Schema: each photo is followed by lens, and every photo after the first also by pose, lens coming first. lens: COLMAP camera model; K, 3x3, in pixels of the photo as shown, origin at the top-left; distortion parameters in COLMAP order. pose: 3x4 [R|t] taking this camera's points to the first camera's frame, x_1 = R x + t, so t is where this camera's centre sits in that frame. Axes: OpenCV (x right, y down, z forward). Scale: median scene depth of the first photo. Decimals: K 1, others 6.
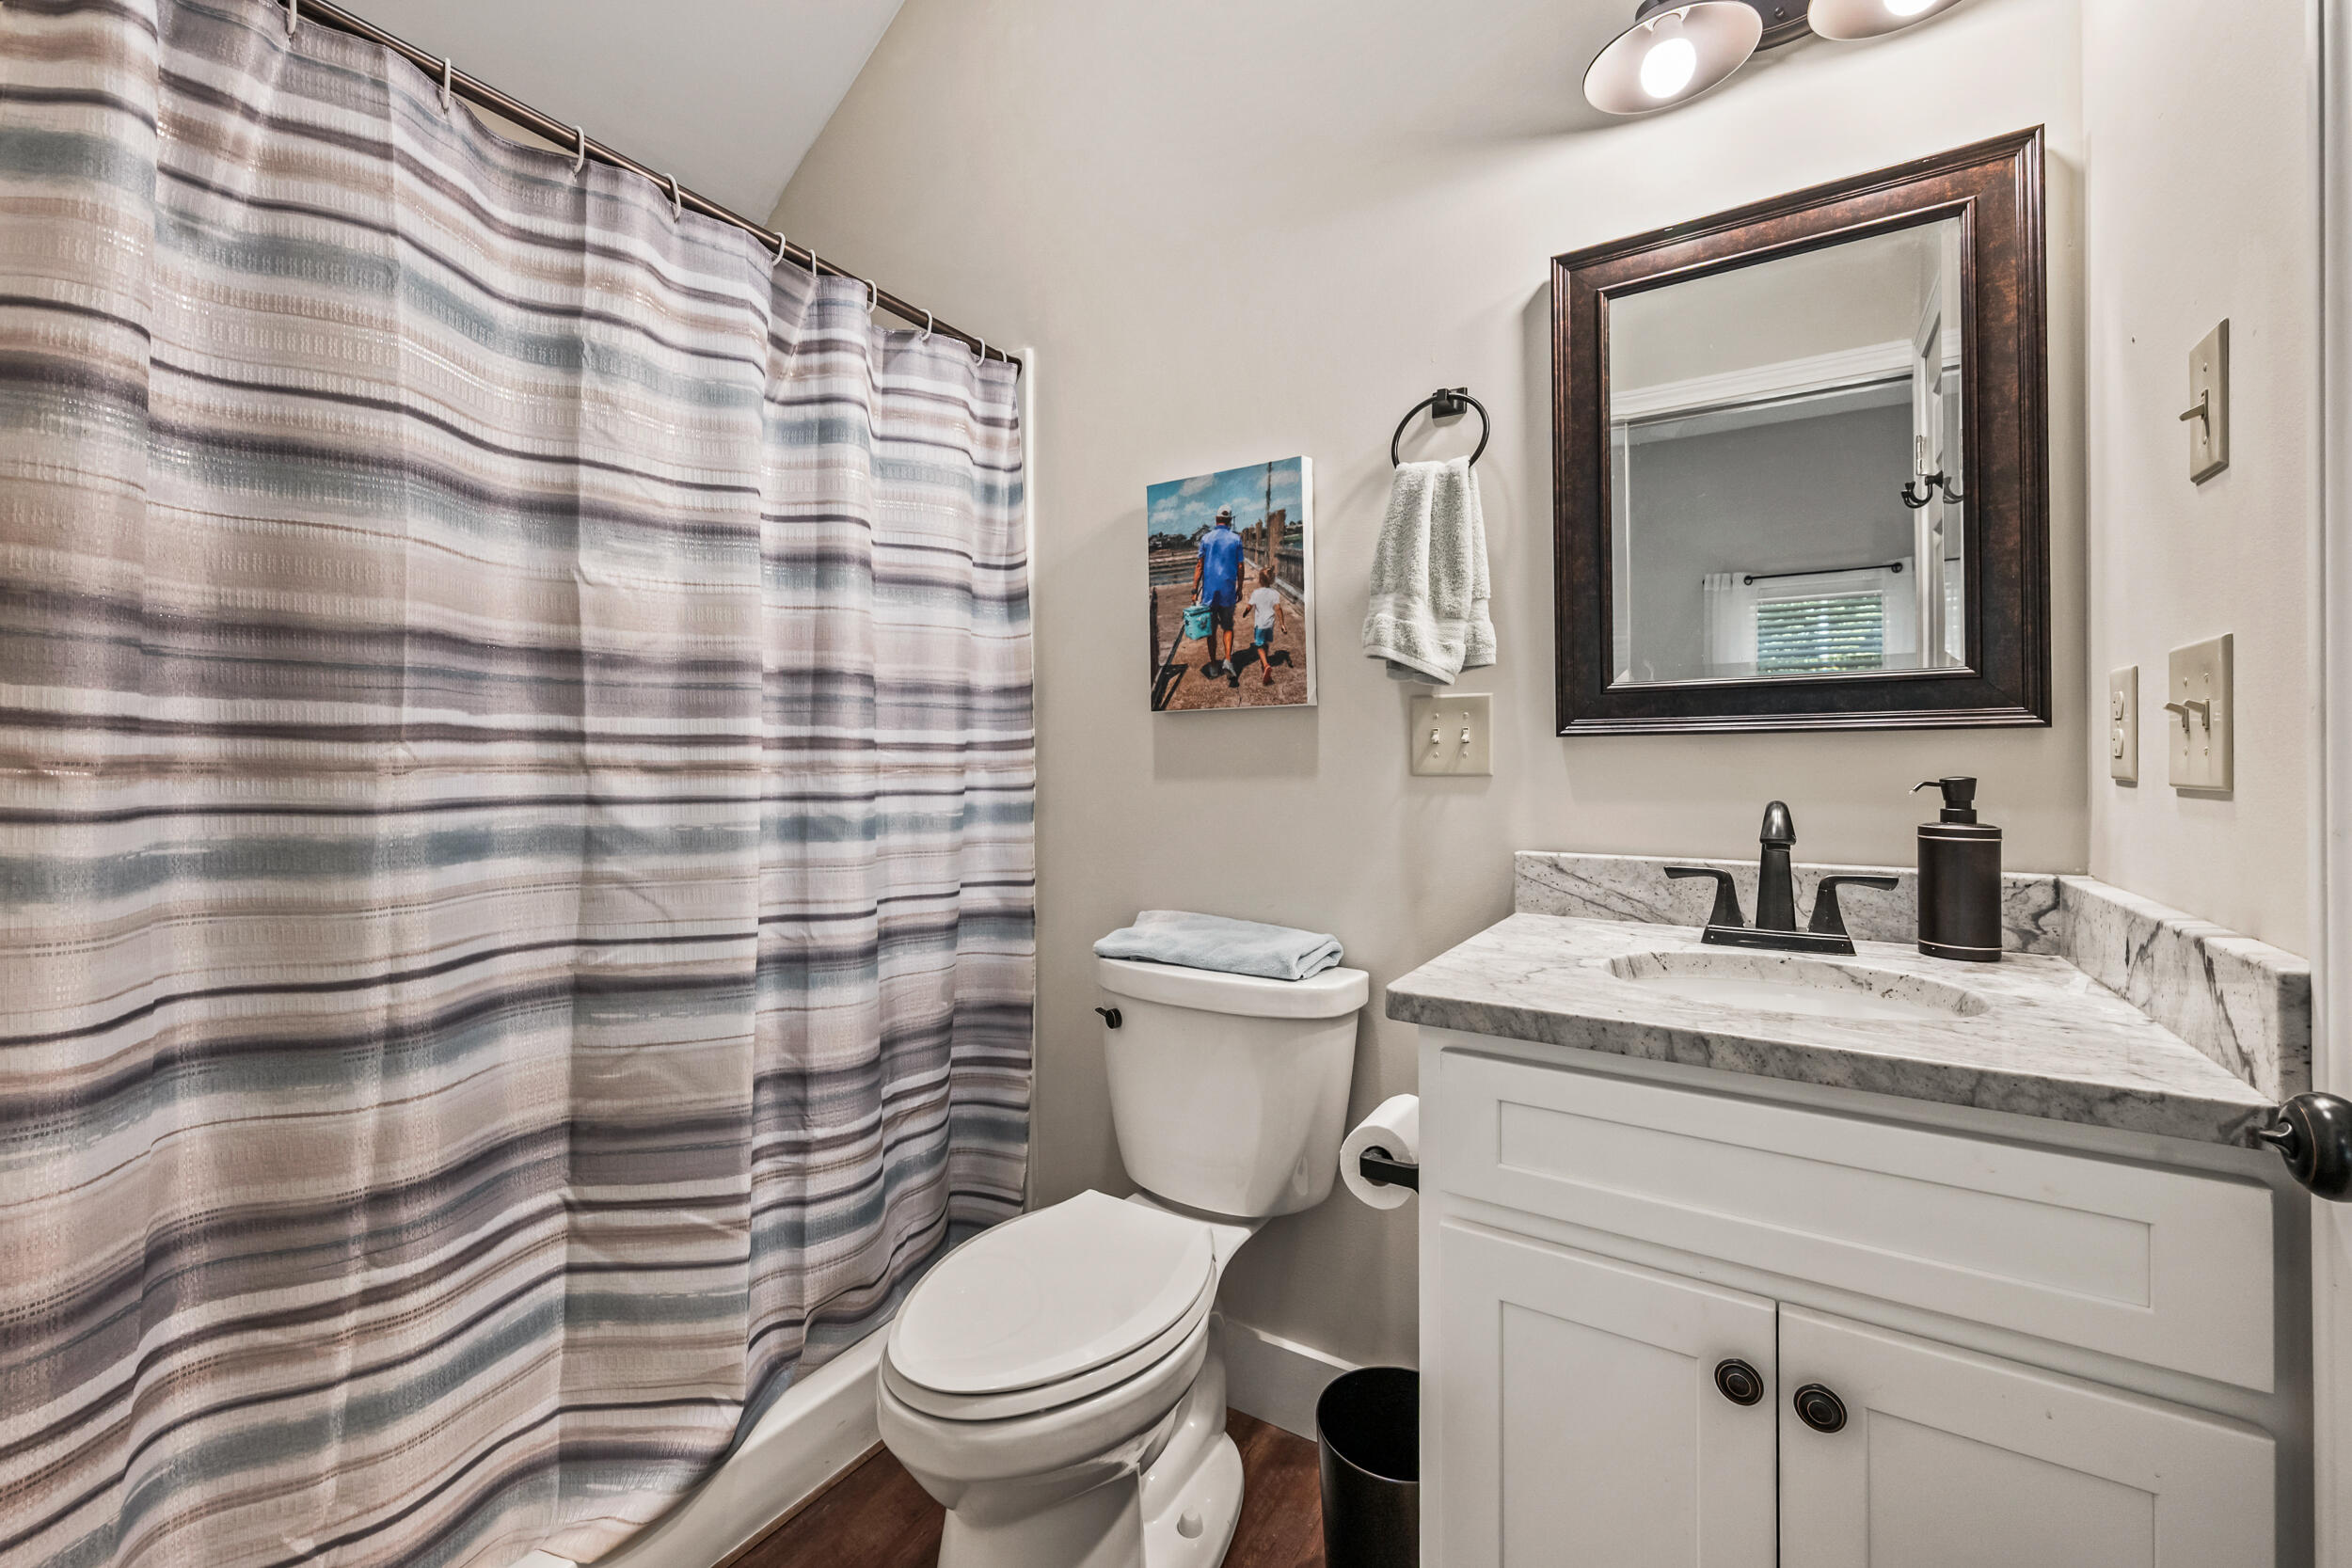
lens RADIAL K [[968.8, 0, 1175.0], [0, 968.8, 766.6], [0, 0, 1]] dist [-0.001325, -0.000266]
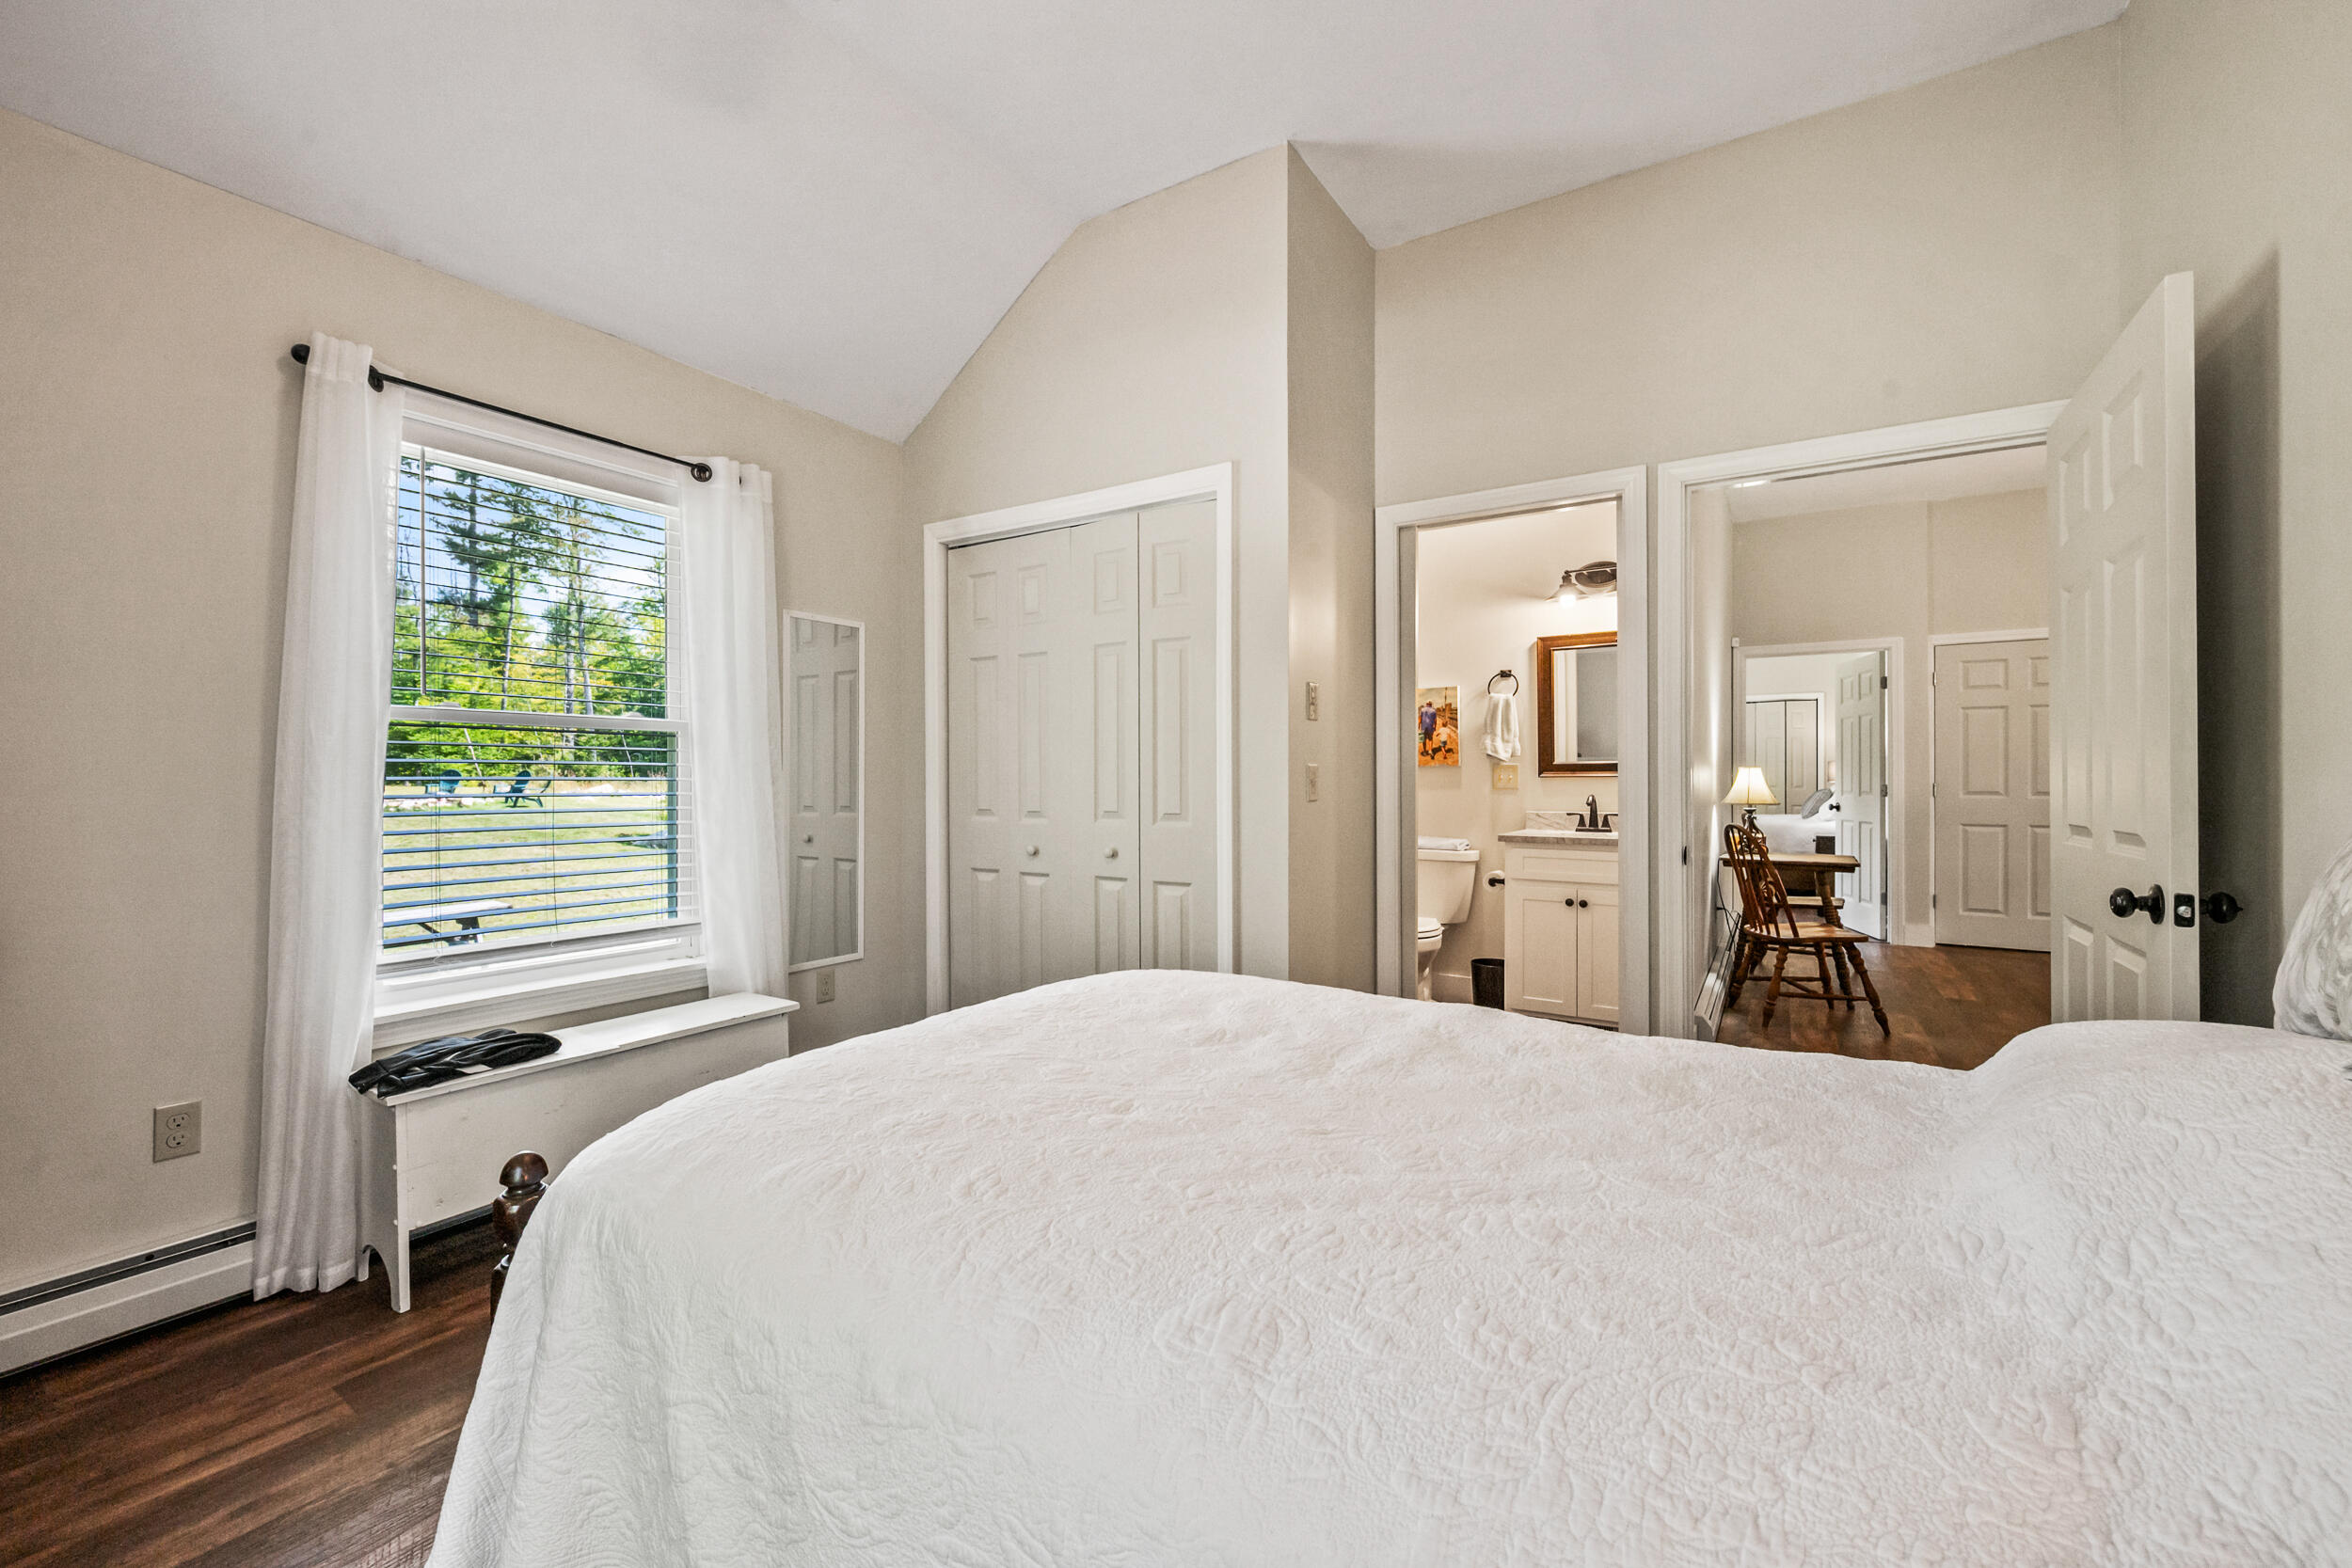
lens RADIAL K [[968.8, 0, 1176.3], [0, 968.8, 782.4], [0, 0, 1]] dist [-0.001325, -0.000266]
pose [[0.999978, 0.004007, -0.005358, -0.816133], [-0.004043, 0.999969, -0.006719, 0.014125], [0.005331, 0.006740, 0.999963, -2.286582]]
